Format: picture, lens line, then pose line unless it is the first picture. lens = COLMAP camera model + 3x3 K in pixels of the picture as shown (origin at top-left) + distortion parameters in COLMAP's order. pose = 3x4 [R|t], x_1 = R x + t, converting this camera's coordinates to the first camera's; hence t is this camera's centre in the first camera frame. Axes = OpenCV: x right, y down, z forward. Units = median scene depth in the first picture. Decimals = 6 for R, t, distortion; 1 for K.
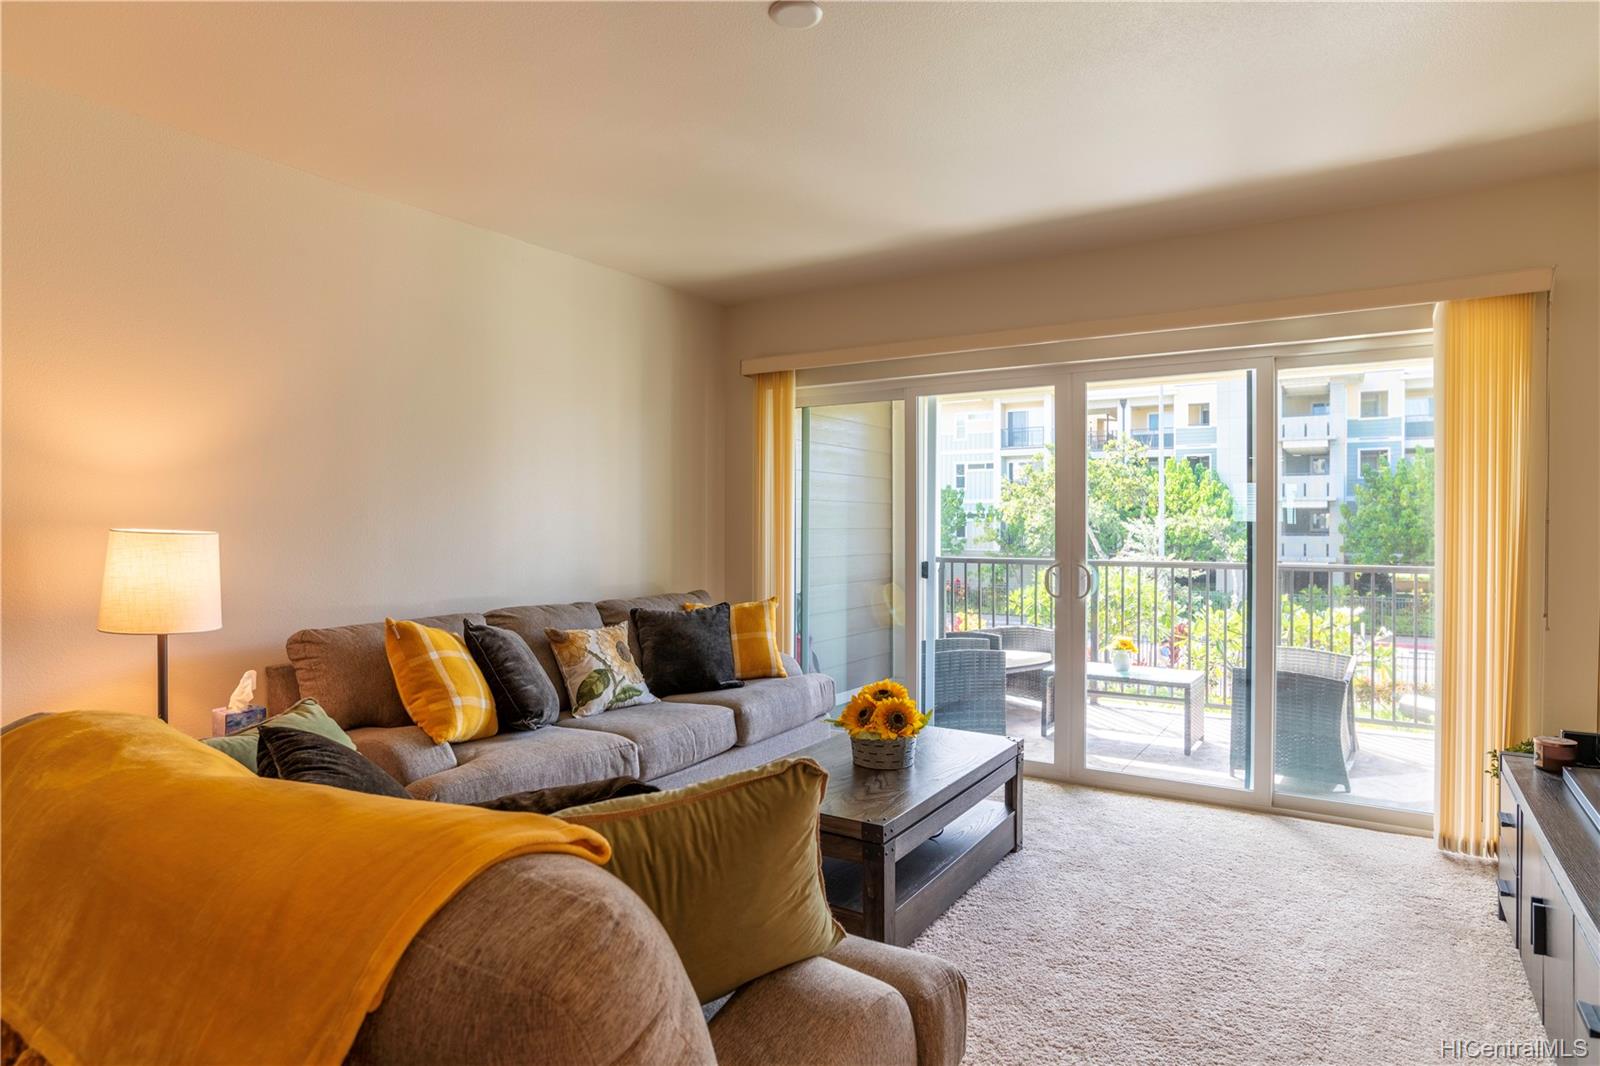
lens RADIAL K [[881.0, 0, 800.0], [0, 881.0, 533.0], [0, 0, 1]] dist [-0.049098, 0.027395]
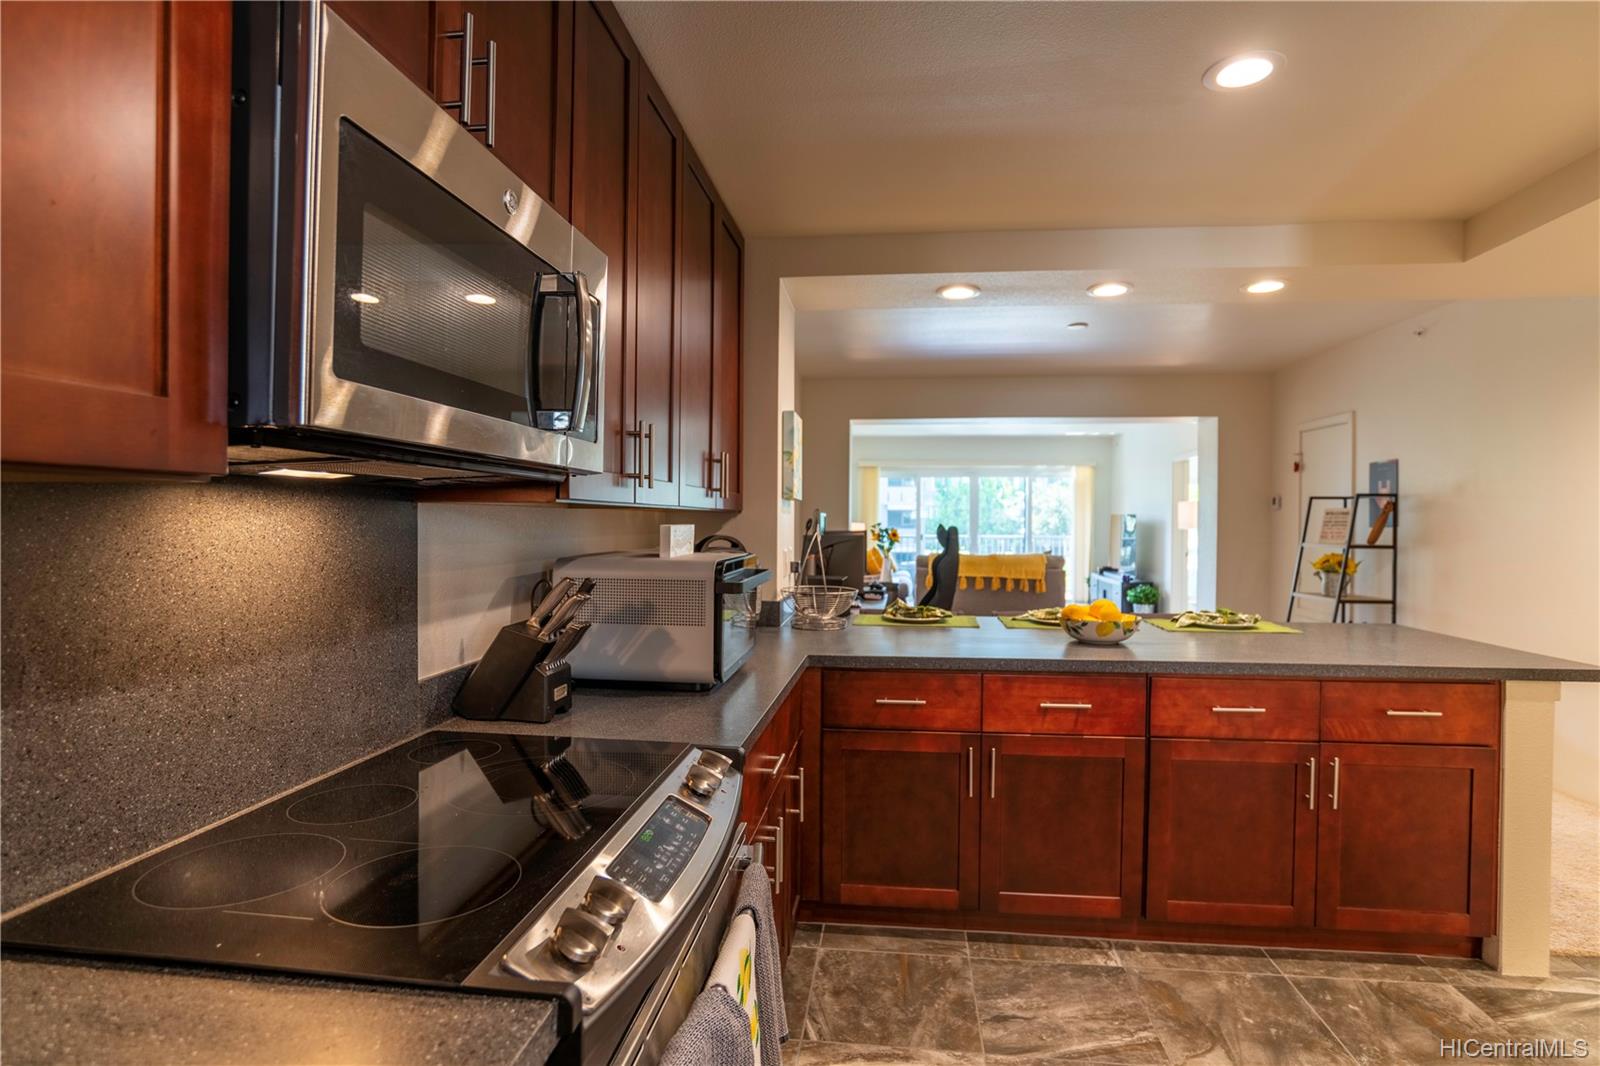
lens RADIAL K [[814.4, 0, 800.0], [0, 814.4, 533.0], [0, 0, 1]] dist [-0.058571, 0.027257]
pose [[0.899968, -0.003228, 0.435944, -1.796140], [0.000103, 0.999974, 0.007191, 0.009411], [-0.435956, -0.006427, 0.899945, -1.600766]]
